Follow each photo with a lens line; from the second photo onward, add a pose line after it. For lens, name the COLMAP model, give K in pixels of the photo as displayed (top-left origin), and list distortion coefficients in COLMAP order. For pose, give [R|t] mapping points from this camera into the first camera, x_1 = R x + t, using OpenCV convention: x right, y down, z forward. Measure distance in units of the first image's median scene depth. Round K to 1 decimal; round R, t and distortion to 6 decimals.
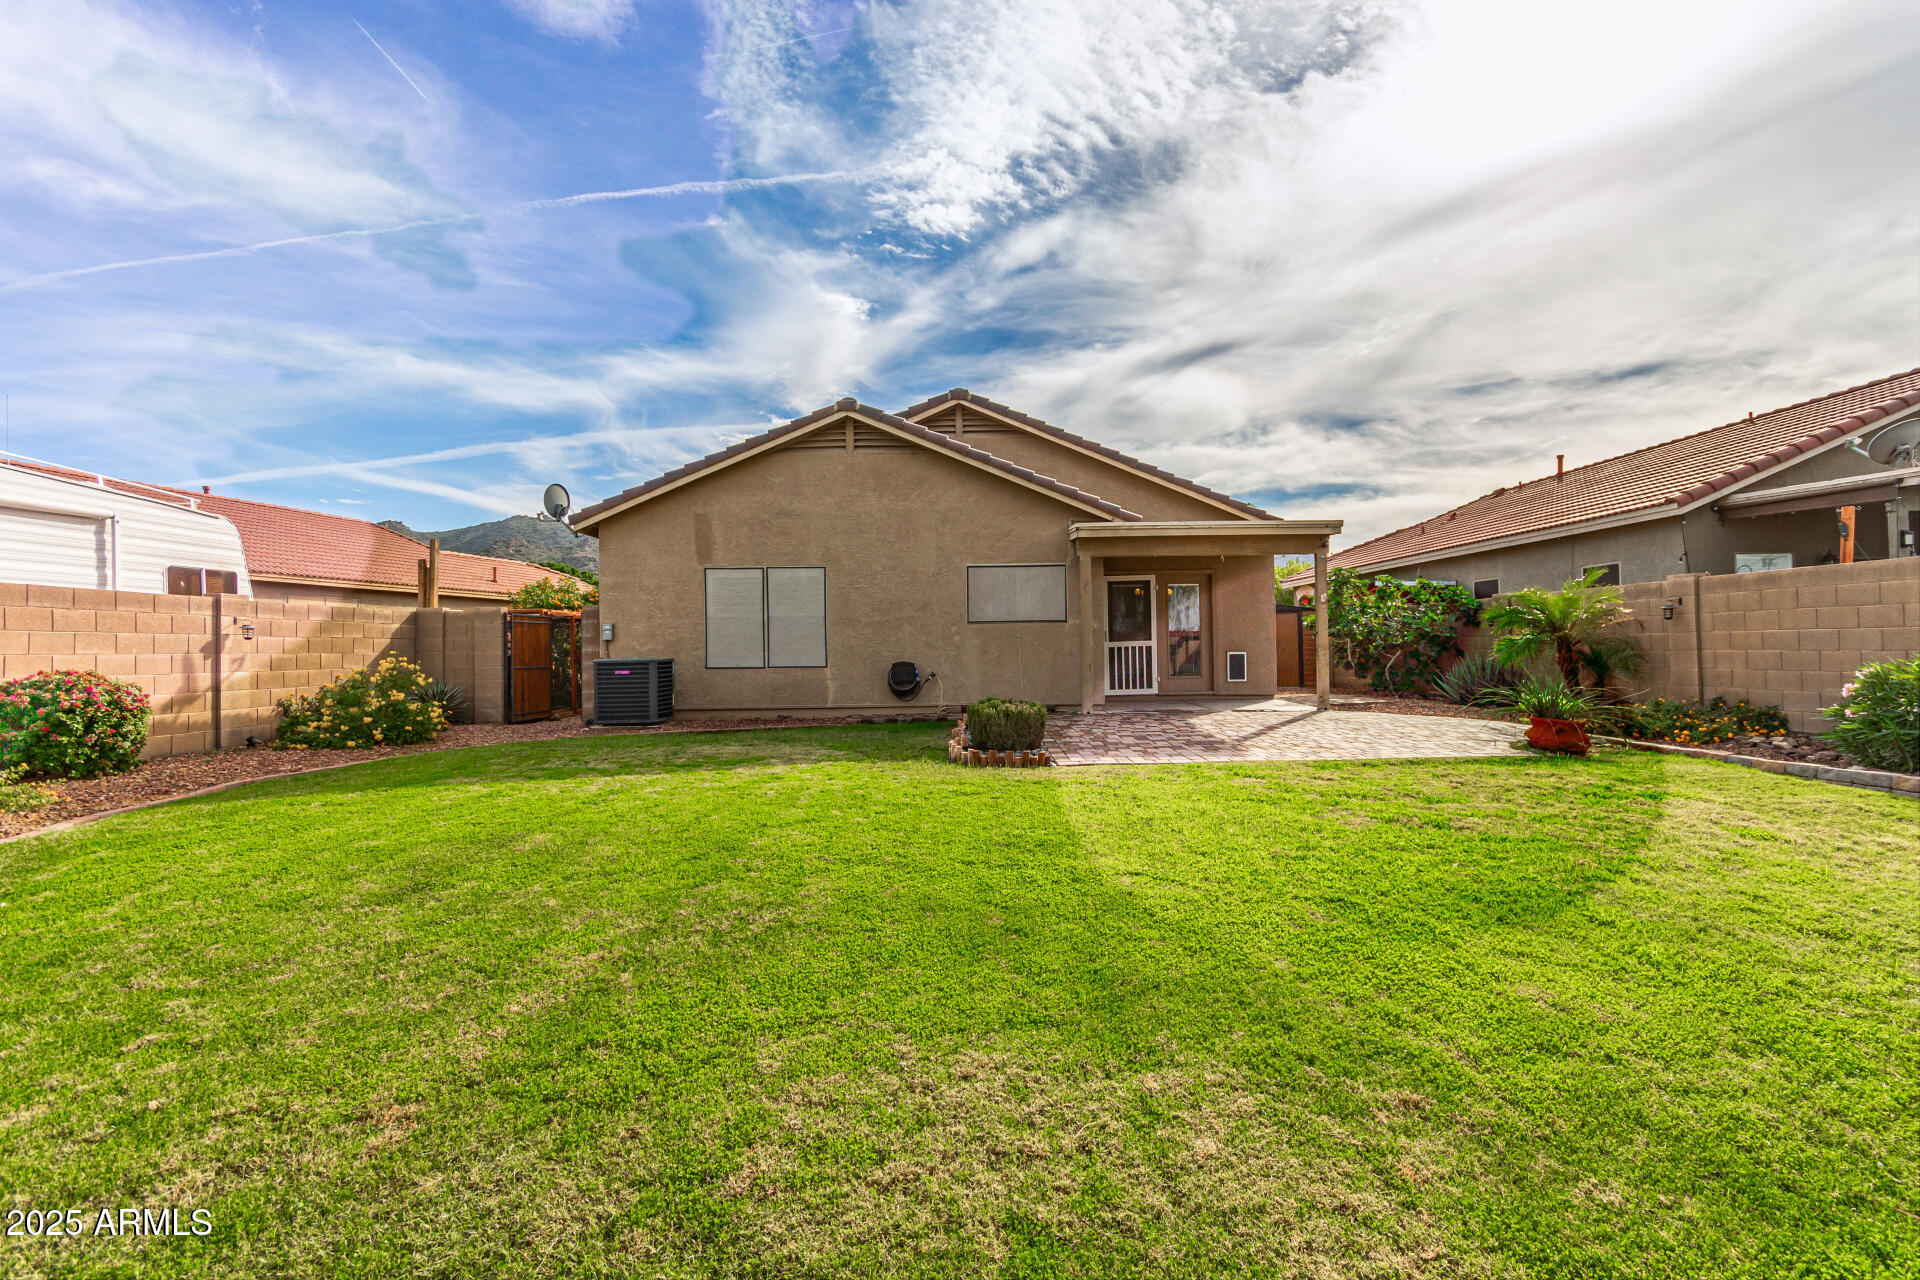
lens RADIAL K [[911.4, 0, 975.2], [0, 911.4, 667.0], [0, 0, 1]] dist [0.002502, -0.000578]
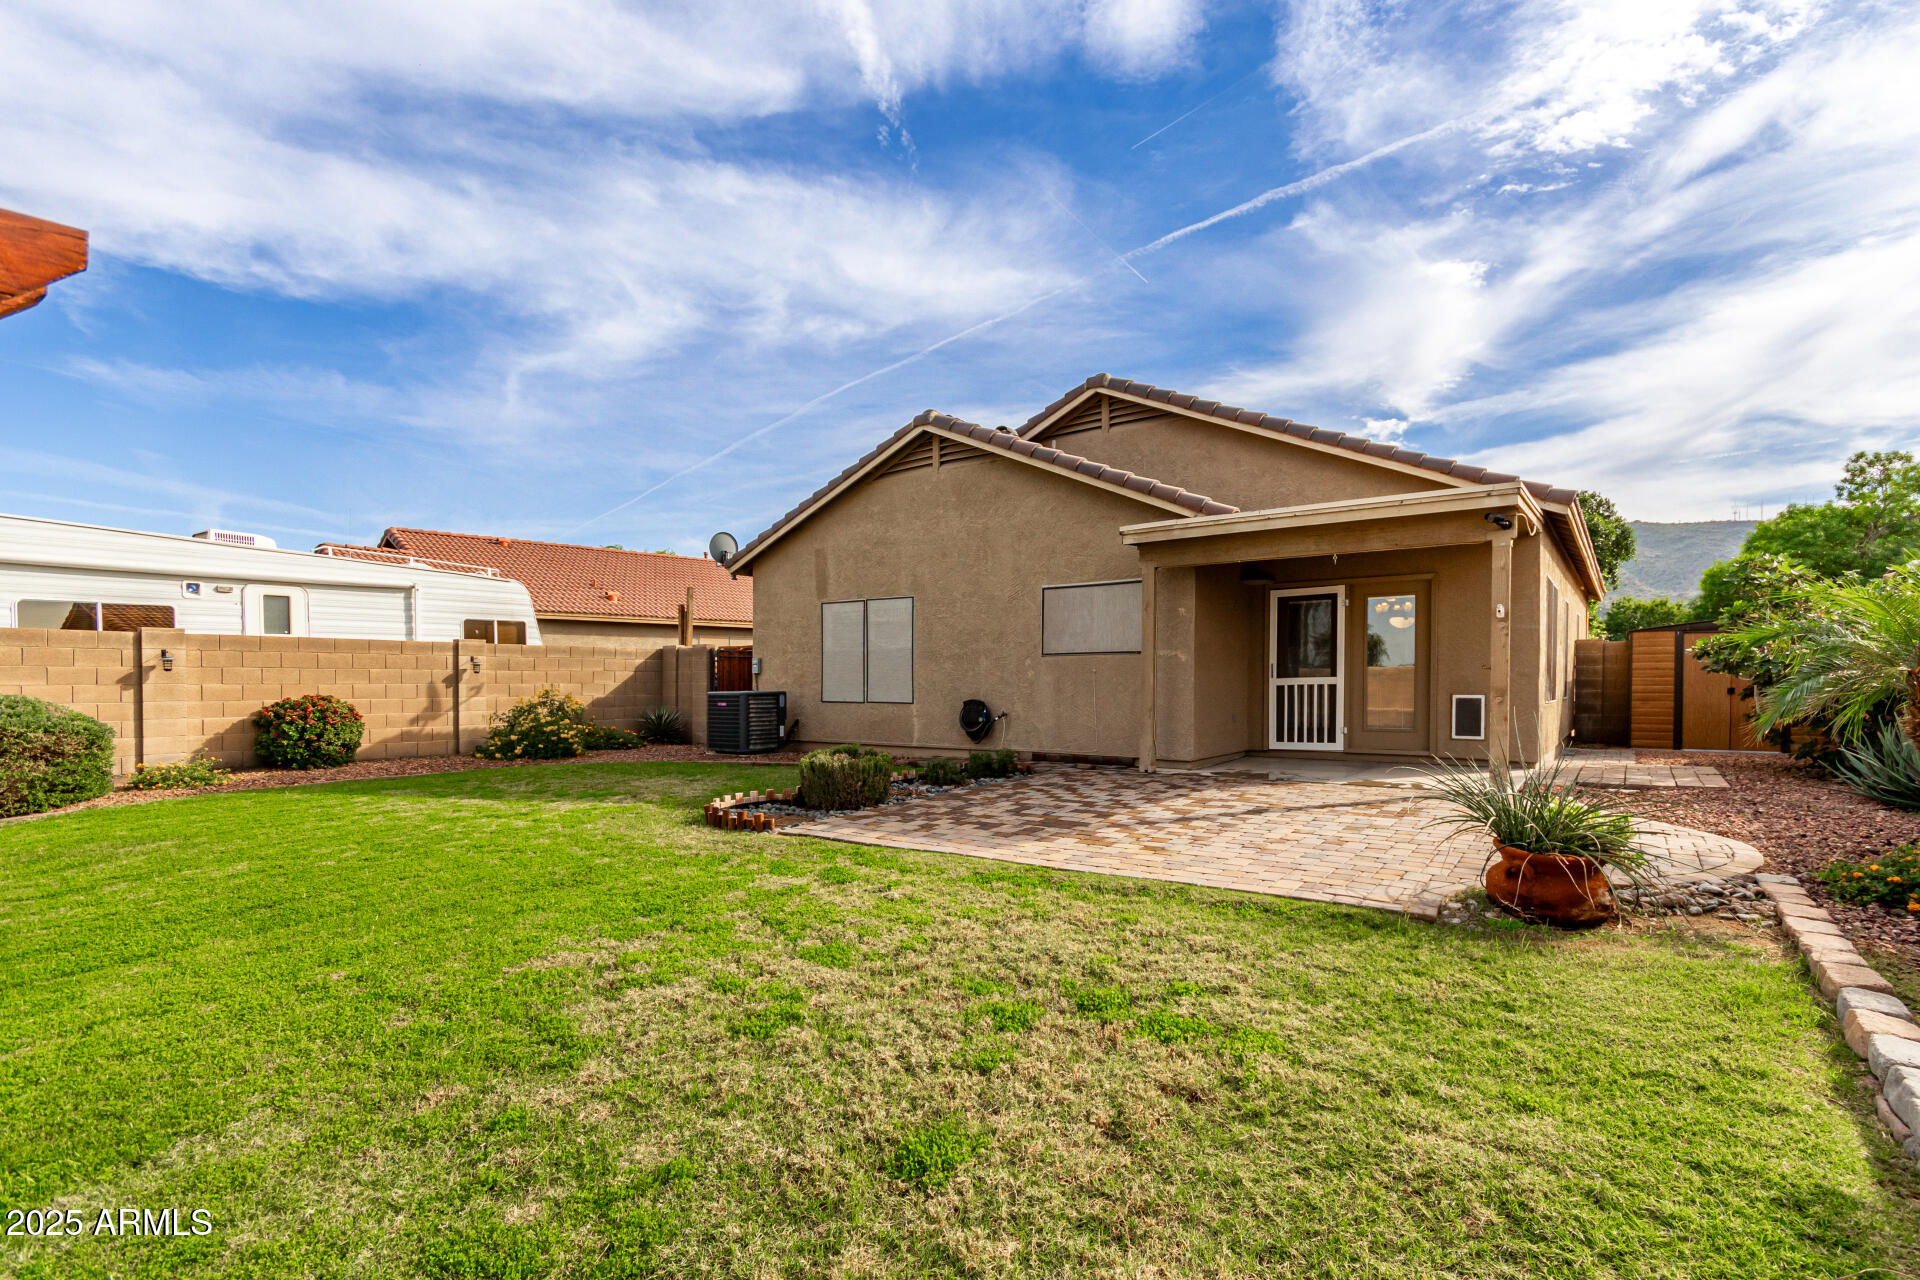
lens RADIAL K [[921.4, 0, 955.1], [0, 921.4, 715.1], [0, 0, 1]] dist [0.004949, 0.000548]
pose [[0.795489, 0.032857, -0.605077, 0.443034], [-0.018231, 0.999375, 0.030301, -0.017062], [0.605694, -0.013073, 0.795590, 0.267563]]
